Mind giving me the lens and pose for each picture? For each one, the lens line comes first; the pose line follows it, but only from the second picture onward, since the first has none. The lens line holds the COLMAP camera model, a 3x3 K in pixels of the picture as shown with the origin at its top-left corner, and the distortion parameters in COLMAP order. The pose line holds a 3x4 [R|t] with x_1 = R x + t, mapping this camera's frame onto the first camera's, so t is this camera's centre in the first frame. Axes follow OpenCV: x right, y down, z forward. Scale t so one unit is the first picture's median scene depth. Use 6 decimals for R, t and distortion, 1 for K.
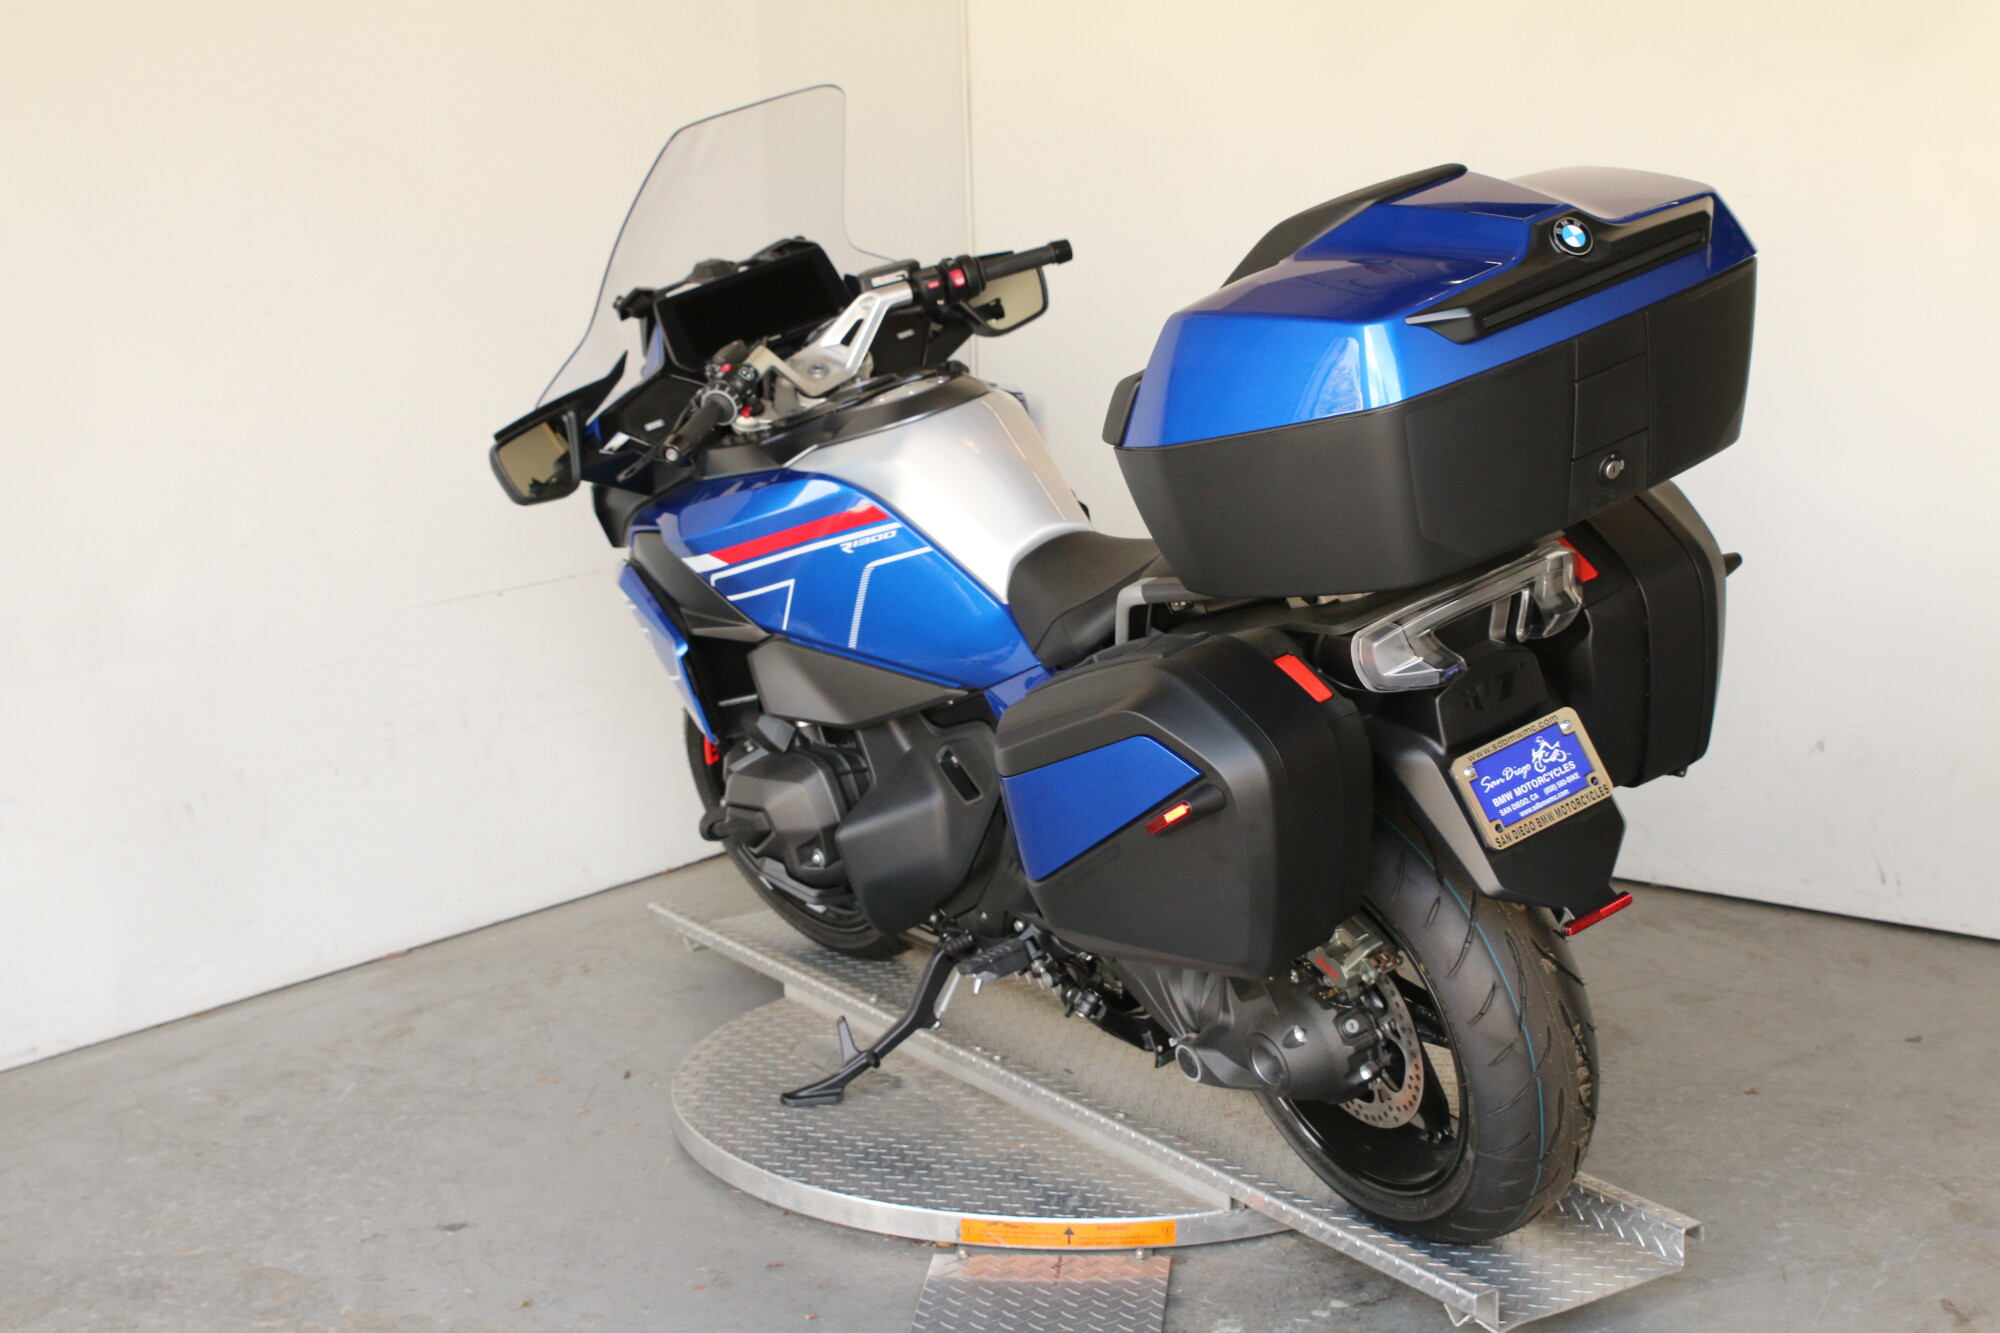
lens RADIAL K [[3092.2, 0, 1000.0], [0, 3092.2, 666.5], [0, 0, 1]] dist [-0.043109, 0.092725]
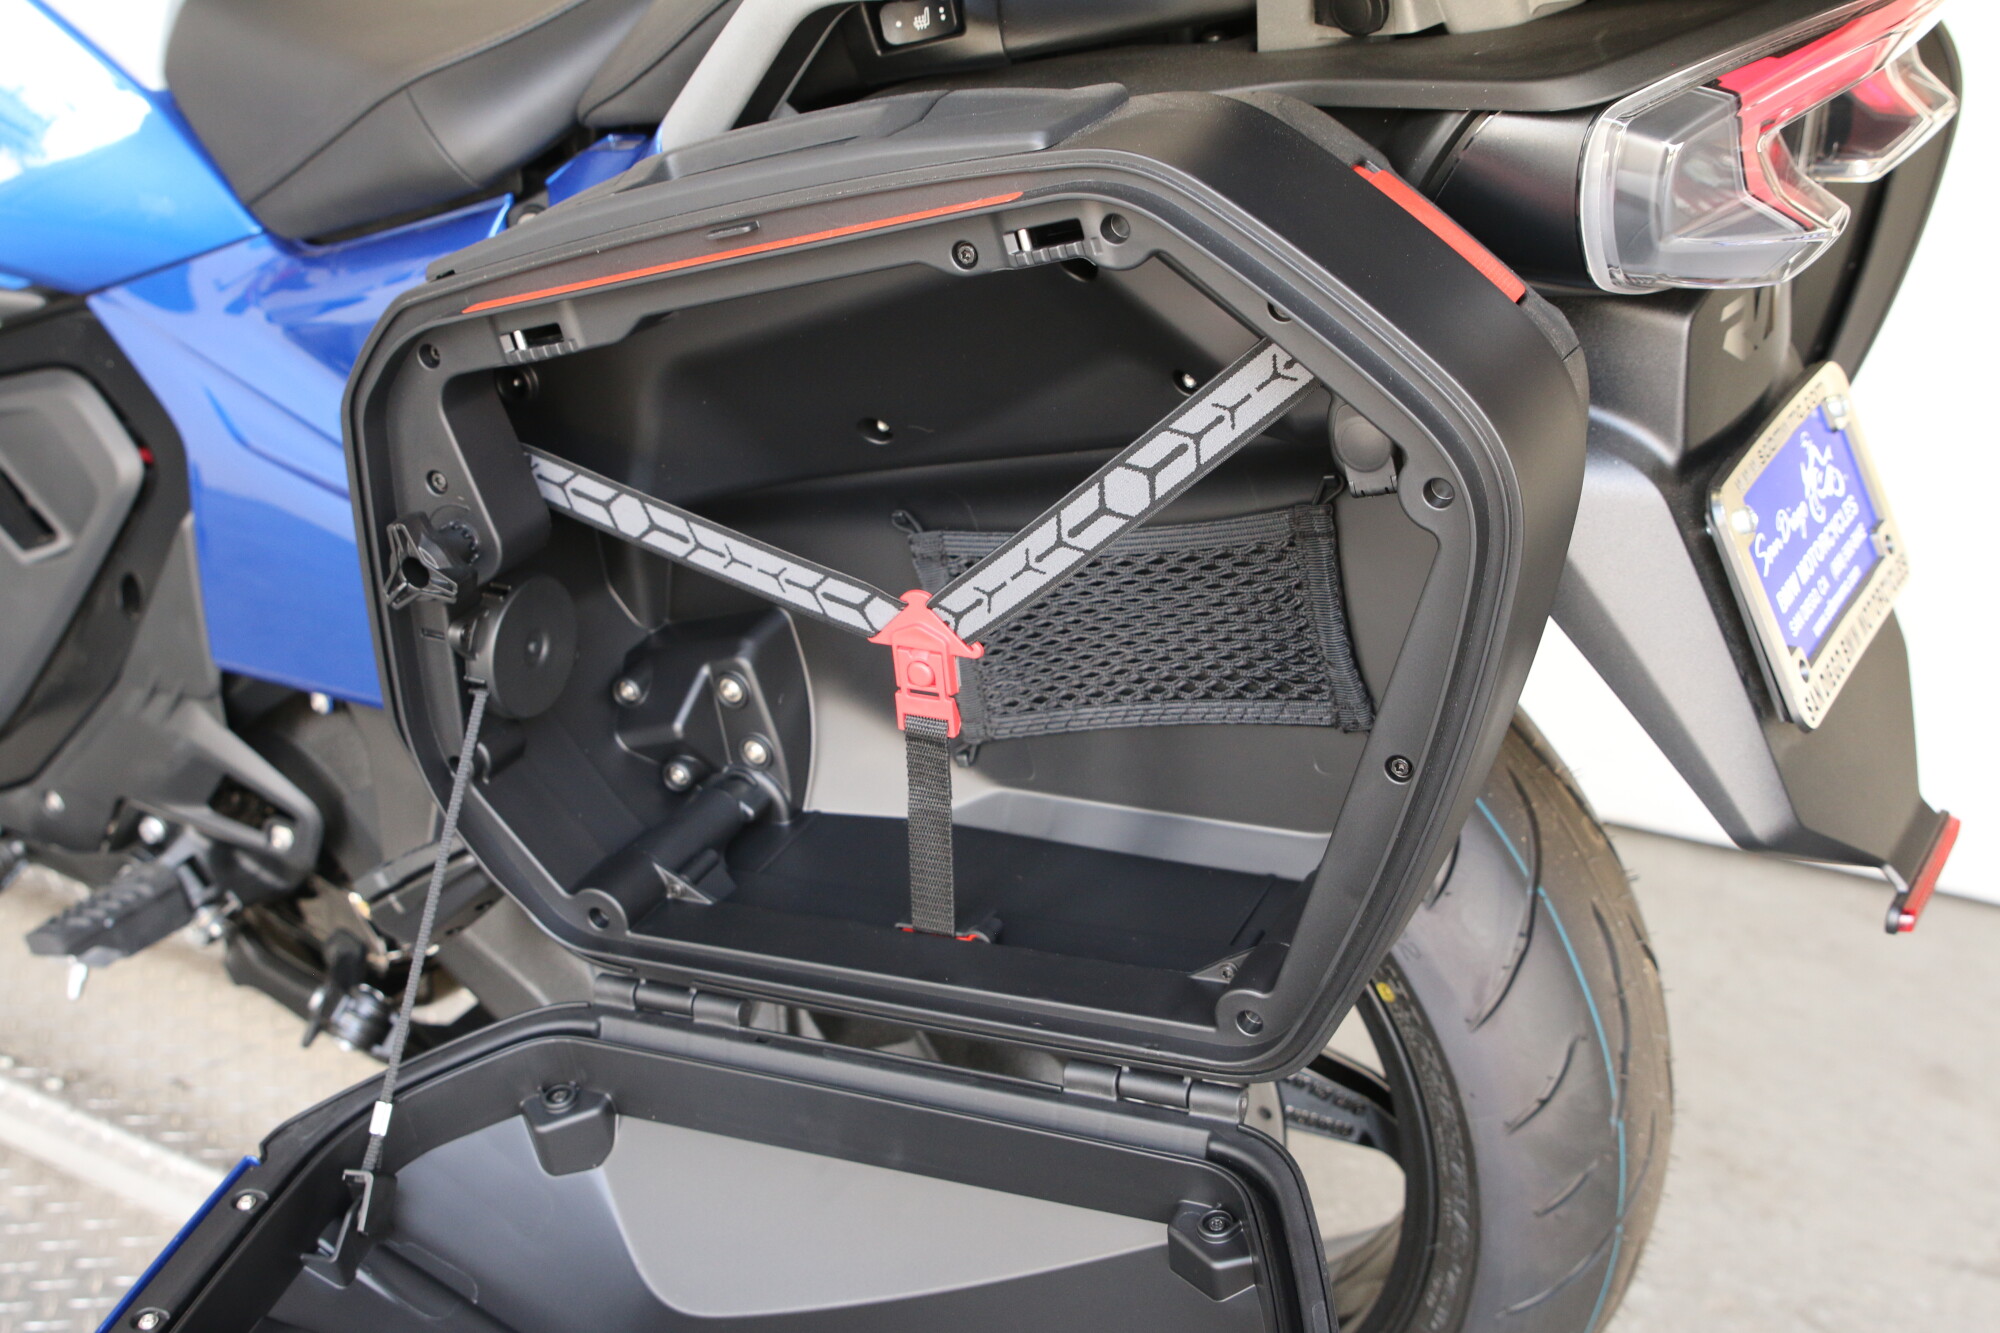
lens RADIAL K [[2576.3, 0, 1000.0], [0, 2576.3, 666.5], [0, 0, 1]] dist [-0.089185, 0.076839]
pose [[0.876938, -0.011544, 0.480465, -0.066030], [-0.037452, 0.995030, 0.092264, 0.022131], [-0.479142, -0.098904, 0.872147, 0.642341]]
